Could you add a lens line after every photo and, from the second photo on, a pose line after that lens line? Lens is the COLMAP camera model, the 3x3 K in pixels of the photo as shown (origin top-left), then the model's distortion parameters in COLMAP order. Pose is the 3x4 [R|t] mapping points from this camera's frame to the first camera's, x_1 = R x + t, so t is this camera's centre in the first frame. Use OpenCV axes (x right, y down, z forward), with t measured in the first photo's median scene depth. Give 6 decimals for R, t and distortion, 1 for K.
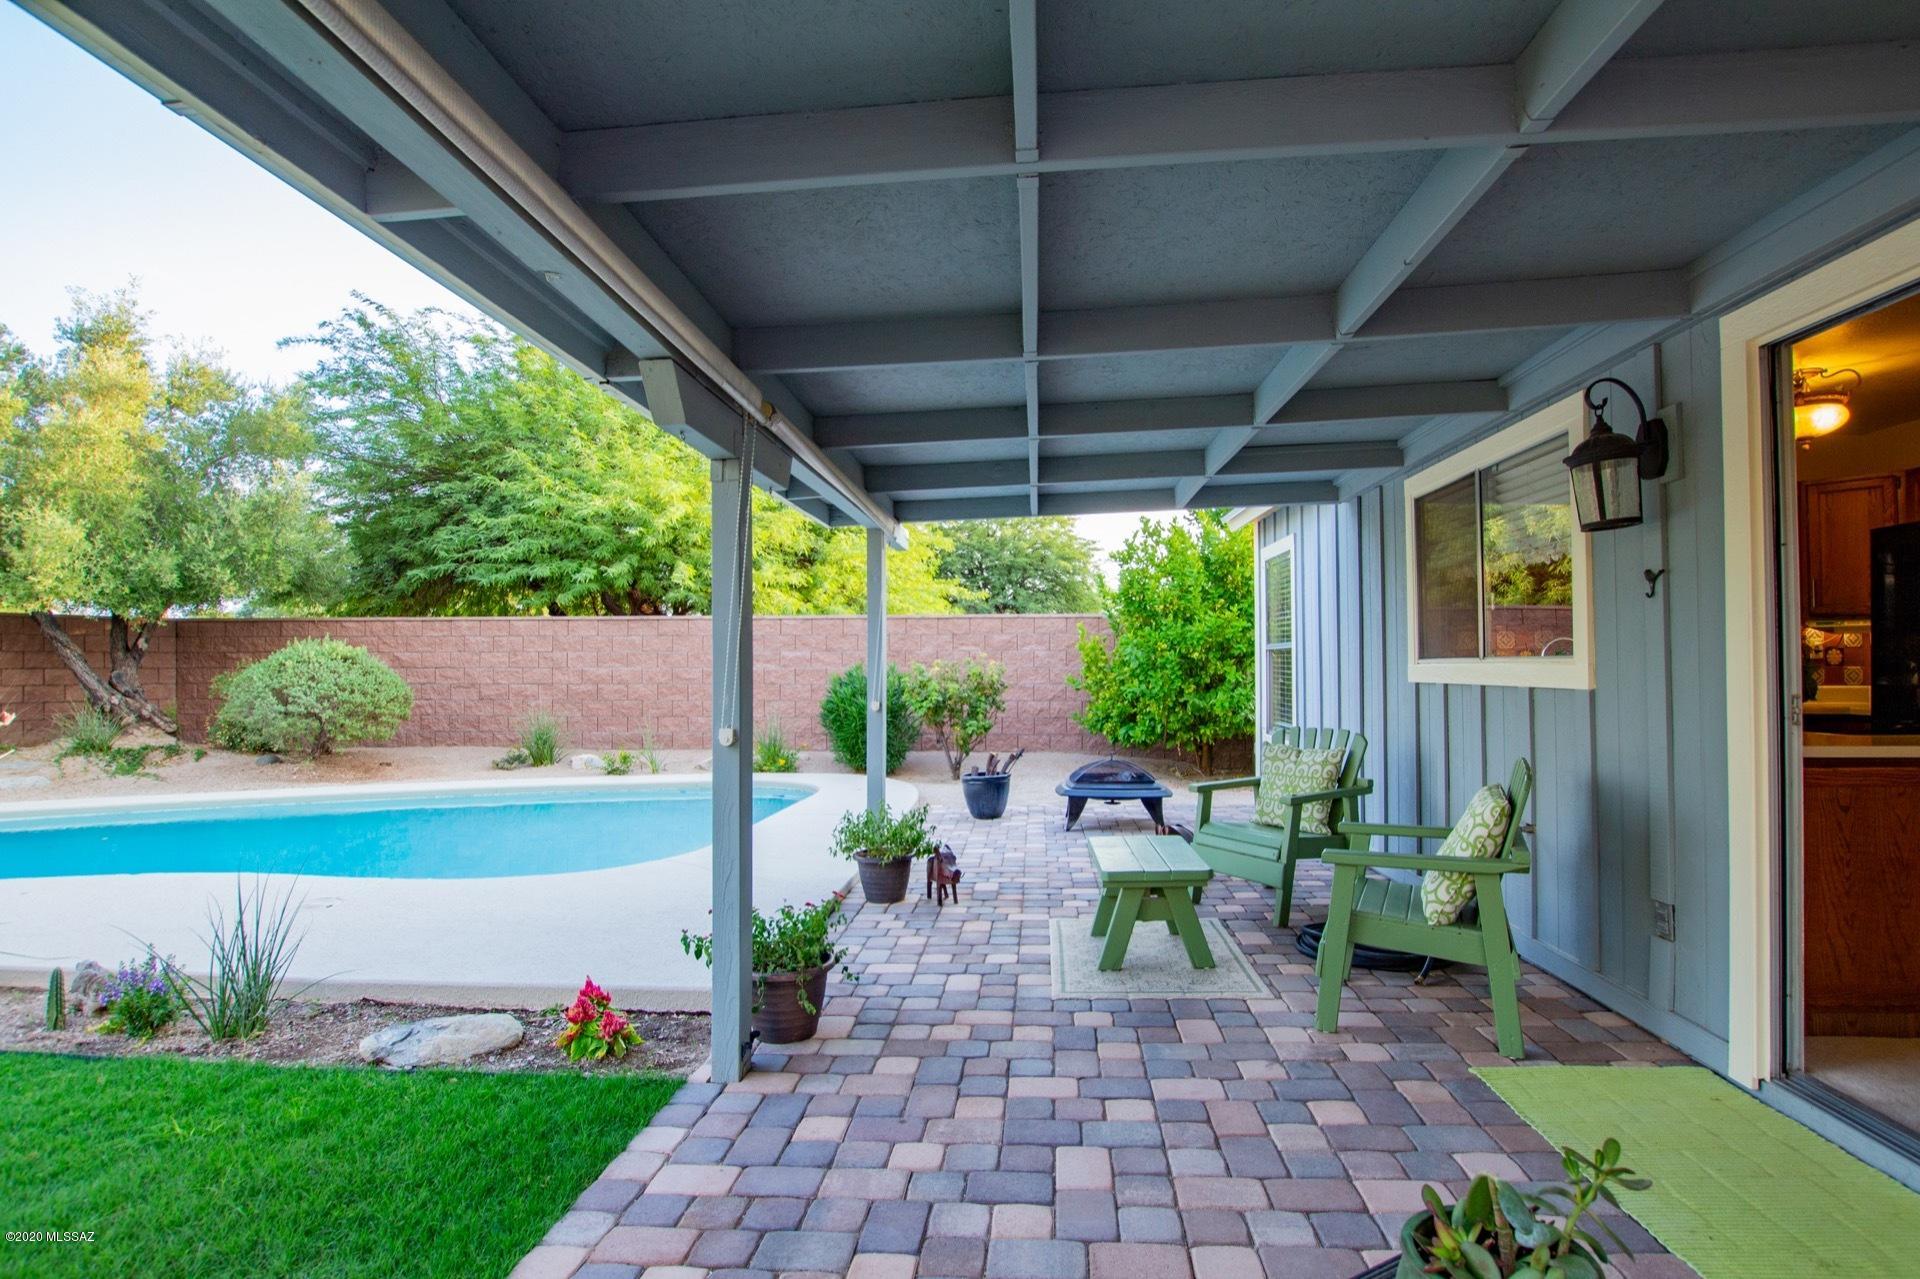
lens RADIAL K [[926.9, 0, 951.1], [0, 926.9, 671.8], [0, 0, 1]] dist [0.002207, 0.000159]
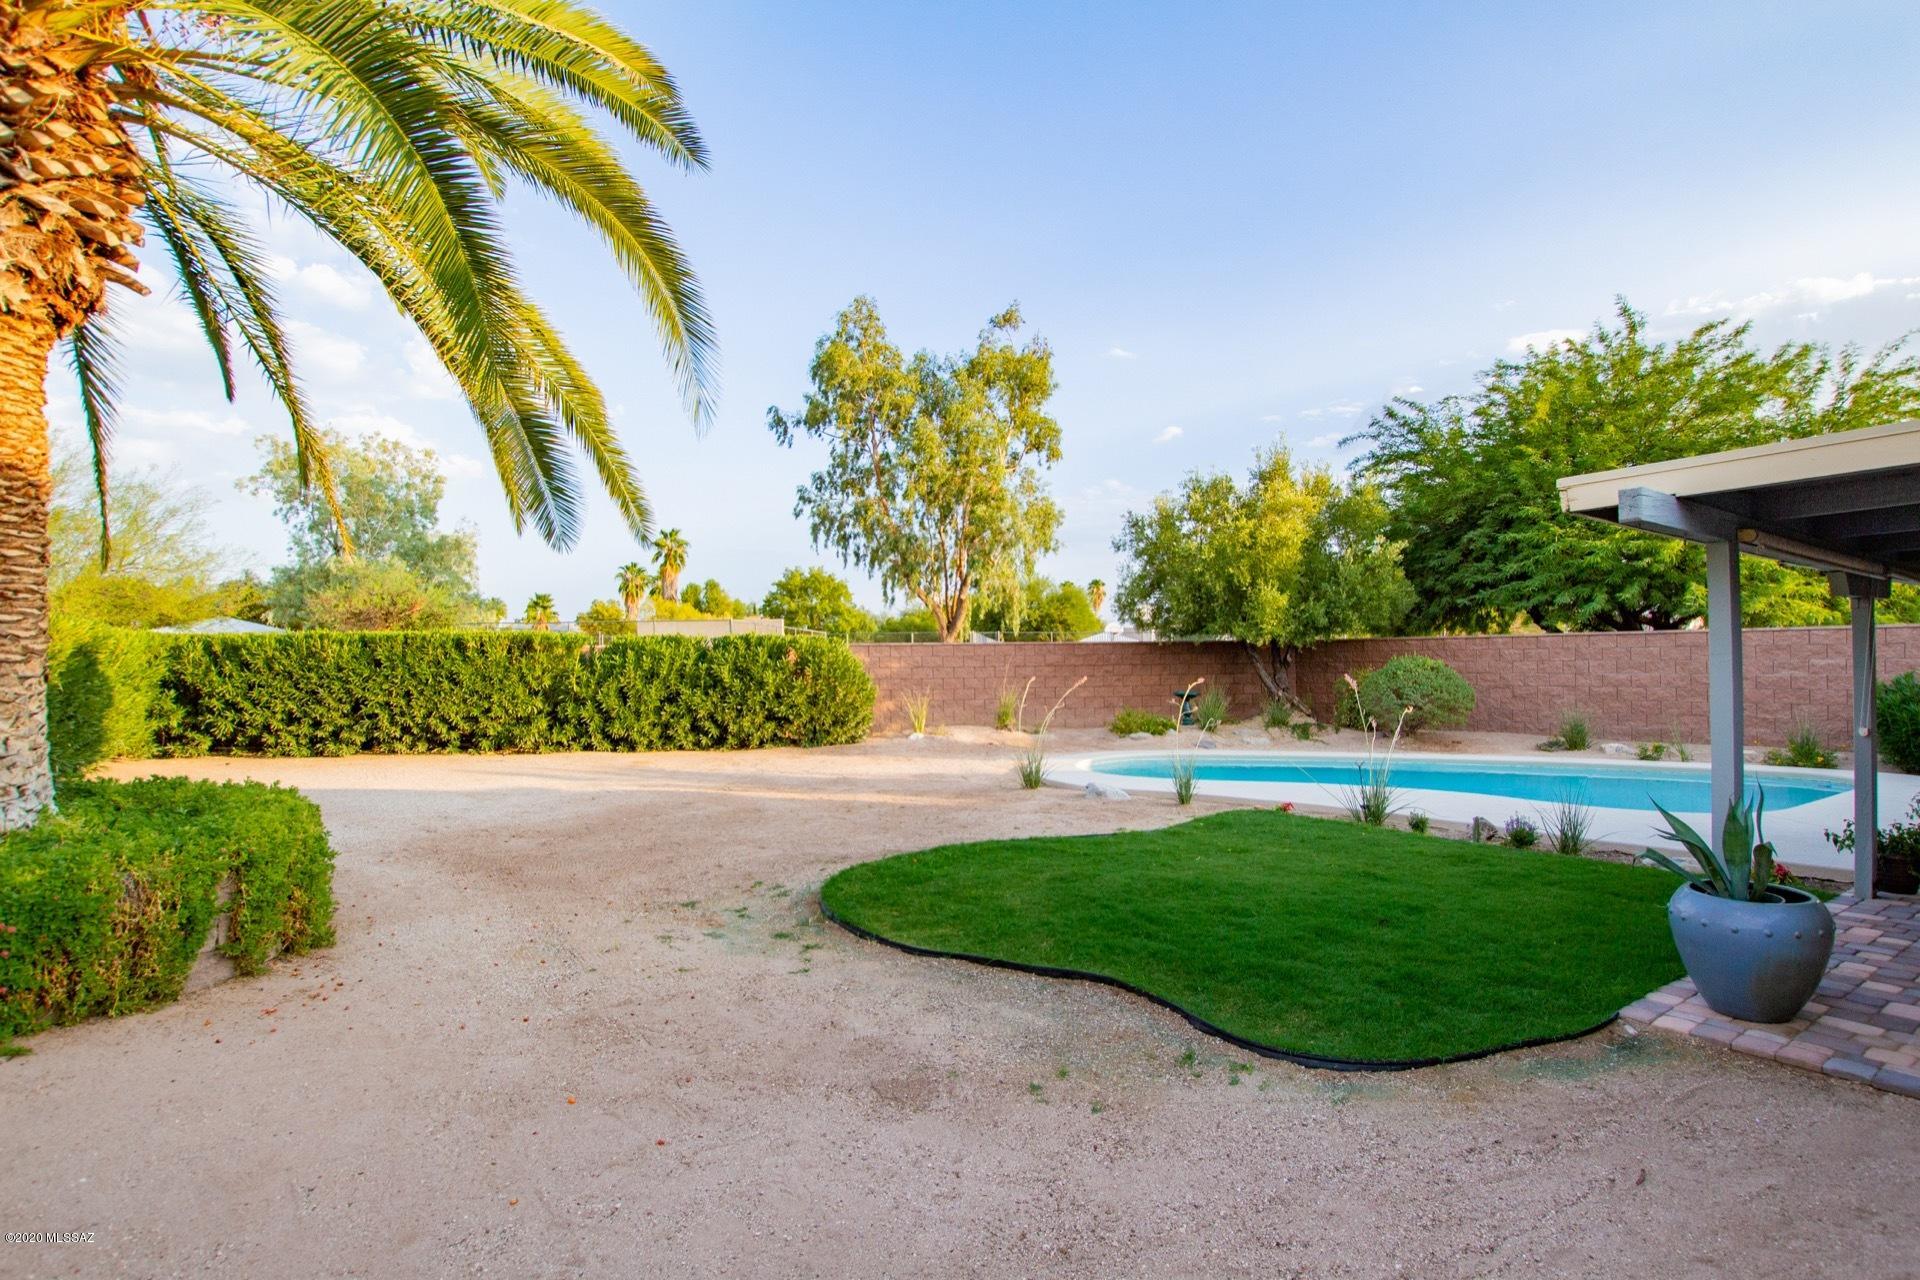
lens RADIAL K [[999.1, 0, 960.0], [0, 999.1, 640.0], [0, 0, 1]] dist [-0.001127, -0.000992]
pose [[0.670262, -0.021167, -0.741823, 0.019534], [0.008421, 0.999746, -0.020918, -0.030238], [0.742077, 0.007773, 0.670270, -0.566603]]
